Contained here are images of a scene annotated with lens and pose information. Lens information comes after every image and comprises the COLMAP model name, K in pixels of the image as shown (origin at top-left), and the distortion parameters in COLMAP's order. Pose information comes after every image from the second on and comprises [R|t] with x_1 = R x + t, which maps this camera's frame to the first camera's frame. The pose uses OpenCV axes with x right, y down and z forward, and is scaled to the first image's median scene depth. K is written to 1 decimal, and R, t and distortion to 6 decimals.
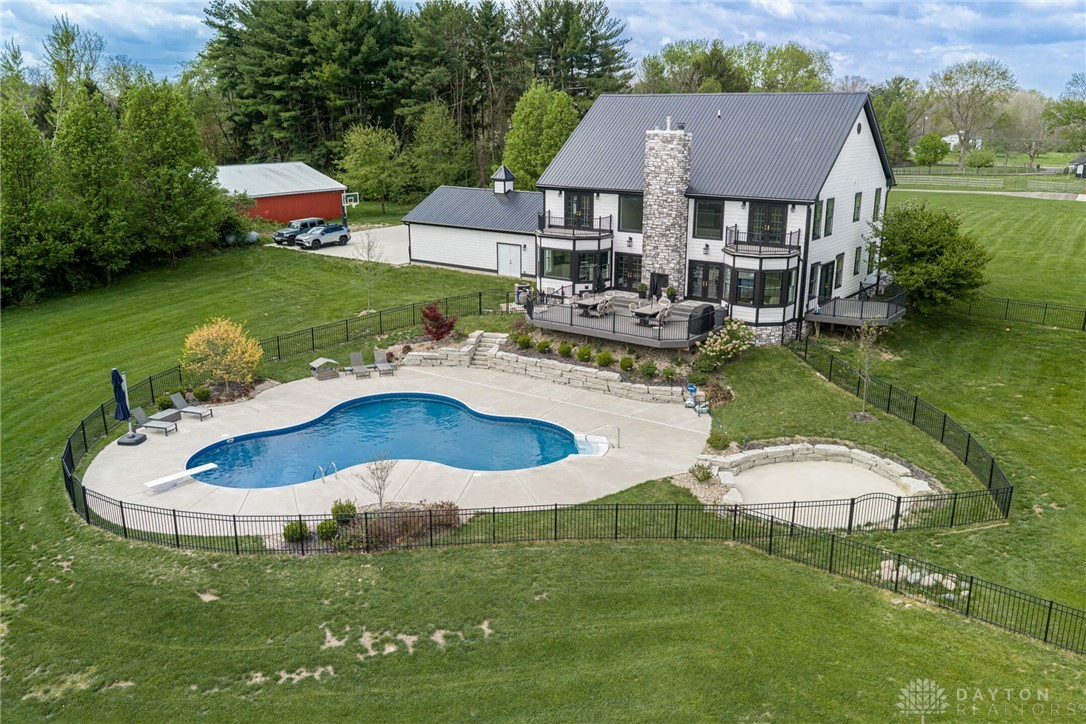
lens RADIAL K [[898.7, 0, 543.0], [0, 898.7, 362.0], [0, 0, 1]] dist [0.007633, -0.005212]
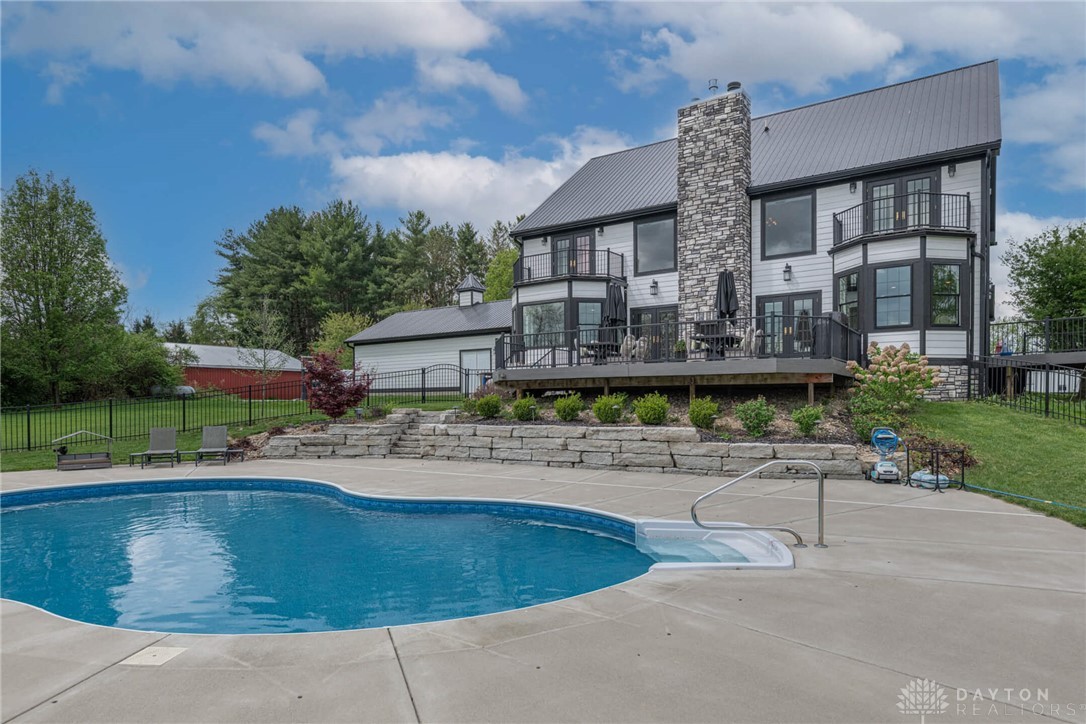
lens RADIAL K [[649.3, 0, 539.1], [0, 649.3, 428.2], [0, 0, 1]] dist [-0.001822, -0.000327]
pose [[0.999334, -0.011503, 0.034629, -0.004661], [0.019288, 0.972117, -0.233703, 0.078431], [-0.030975, 0.234215, 0.971691, 0.602747]]
